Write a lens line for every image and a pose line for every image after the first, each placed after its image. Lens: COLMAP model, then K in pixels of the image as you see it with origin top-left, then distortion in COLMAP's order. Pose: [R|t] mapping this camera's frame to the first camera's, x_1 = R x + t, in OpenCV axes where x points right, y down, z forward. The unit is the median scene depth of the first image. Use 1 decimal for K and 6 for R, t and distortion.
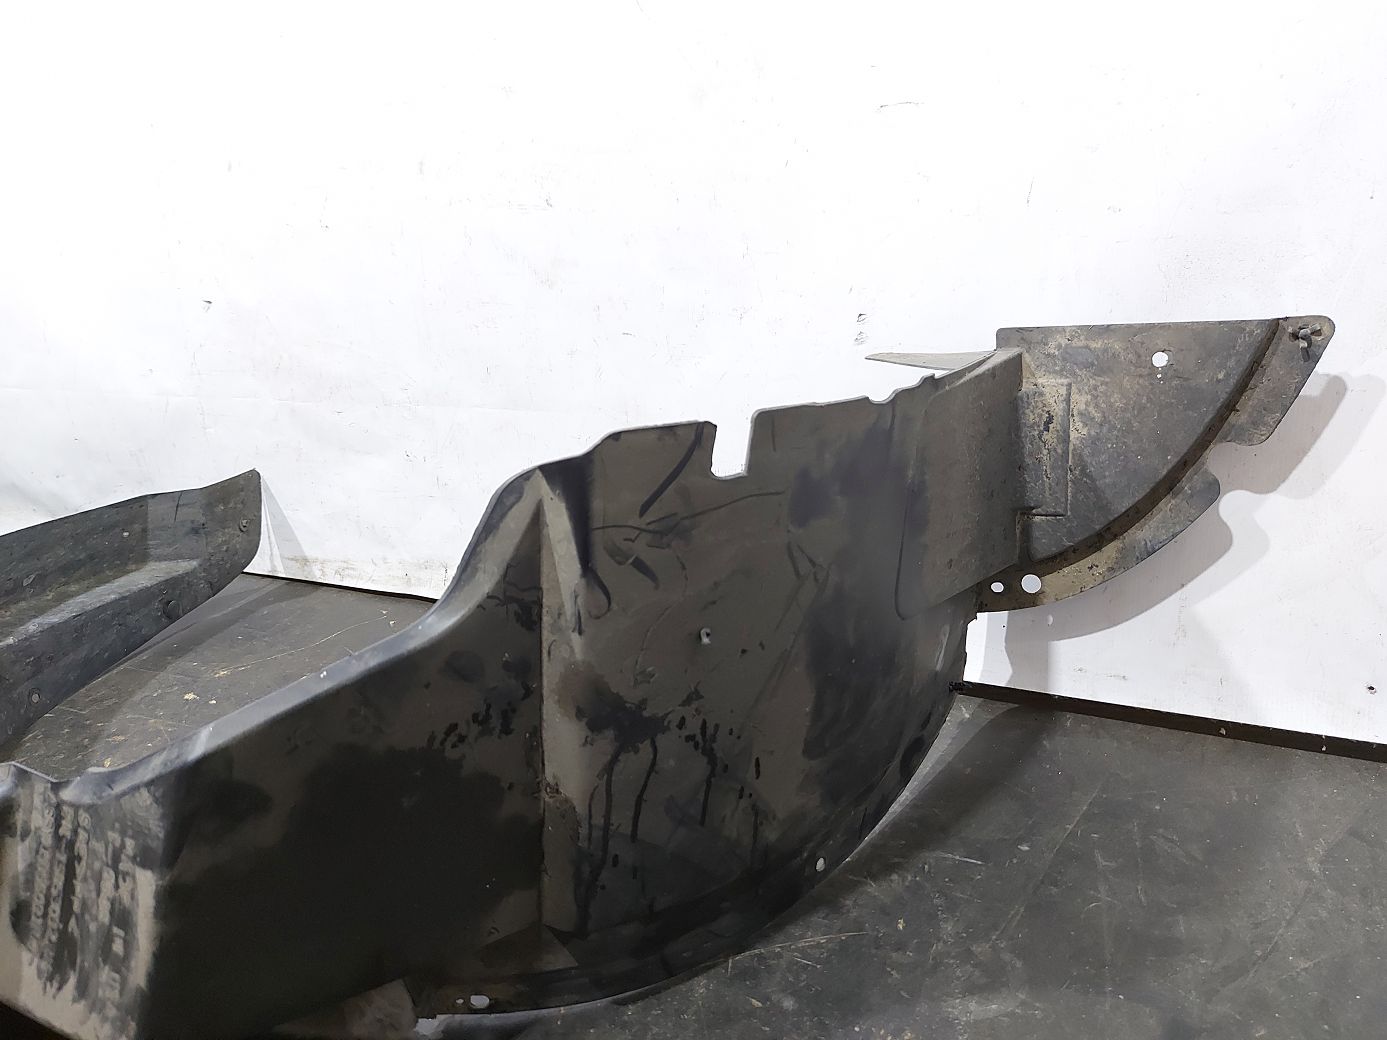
lens RADIAL K [[1021.6, 0, 693.5], [0, 1021.6, 520.0], [0, 0, 1]] dist [0.001917, -0.001384]
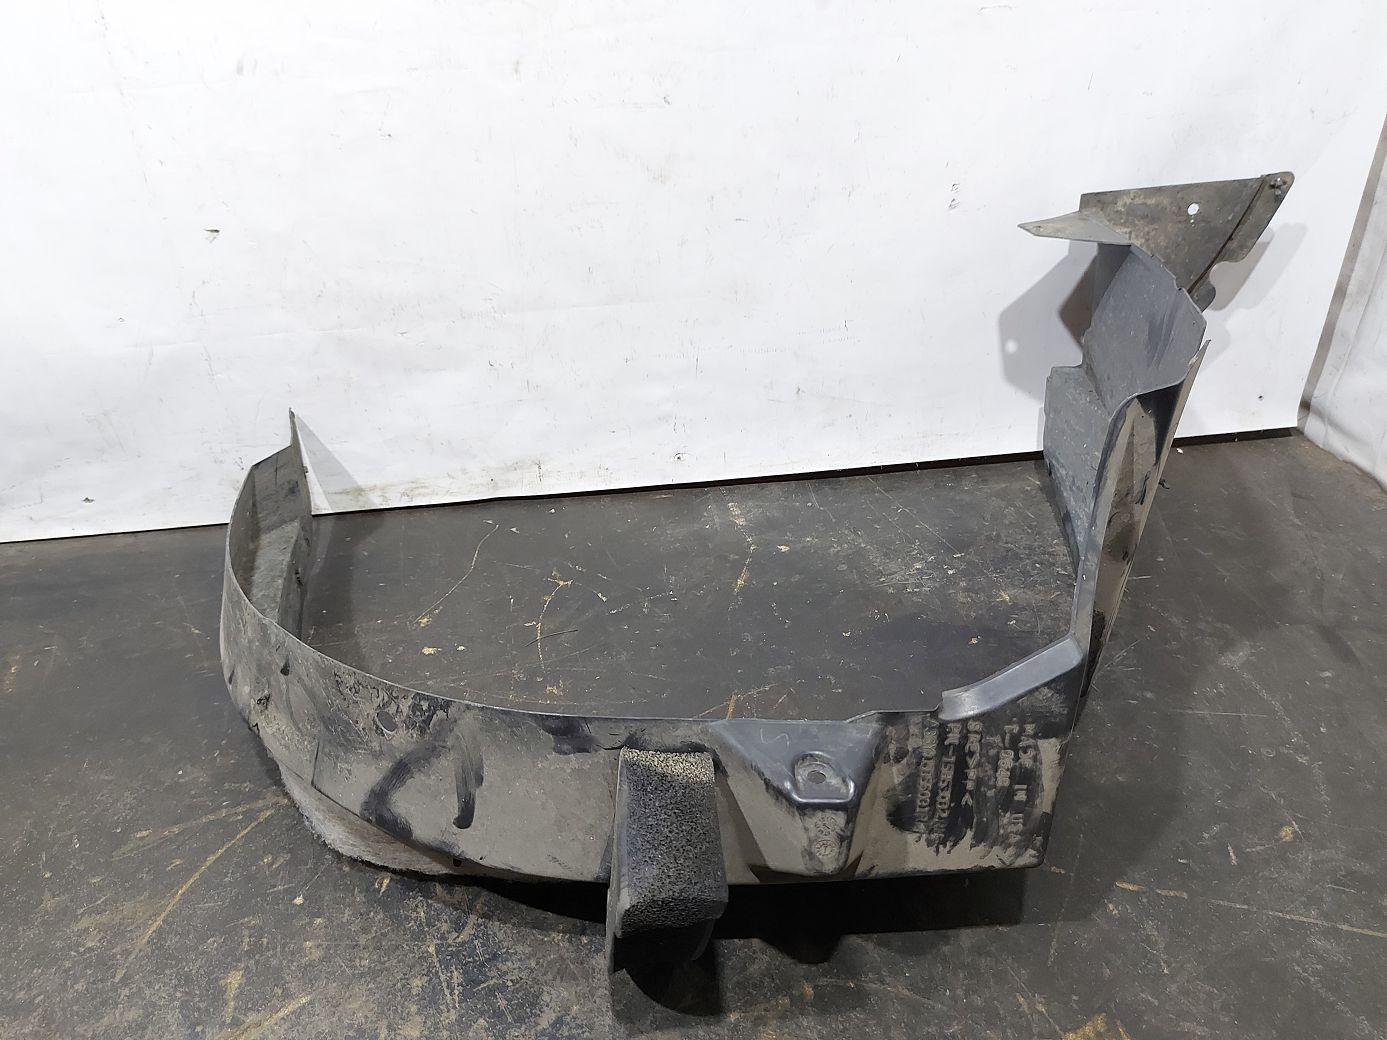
lens RADIAL K [[1009.6, 0, 712.9], [0, 1009.6, 525.8], [0, 0, 1]] dist [0.032362, -0.059086]
pose [[0.863433, -0.263131, 0.430401, -0.869428], [0.152807, 0.949525, 0.273956, -0.235186], [-0.480763, -0.170774, 0.860060, 0.036582]]
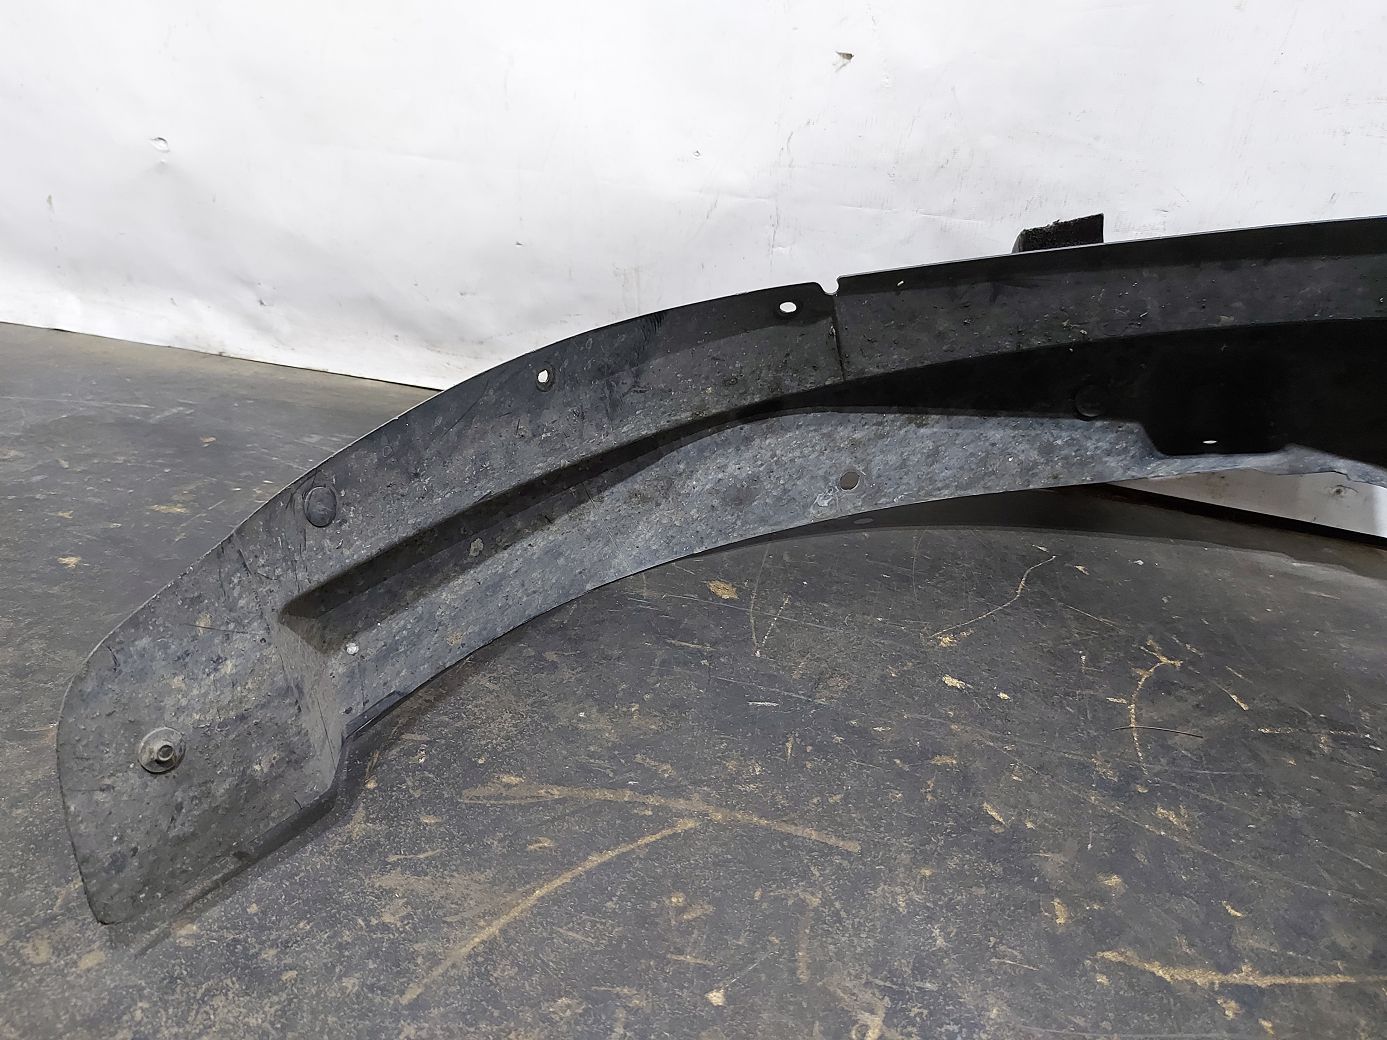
lens RADIAL K [[1044.7, 0, 690.3], [0, 1044.7, 495.2], [0, 0, 1]] dist [0.074537, -0.115940]
pose [[0.991603, 0.076403, 0.104340, -0.985295], [-0.086921, 0.991155, 0.100281, 0.007425], [-0.095756, -0.108508, 0.989473, 0.505962]]
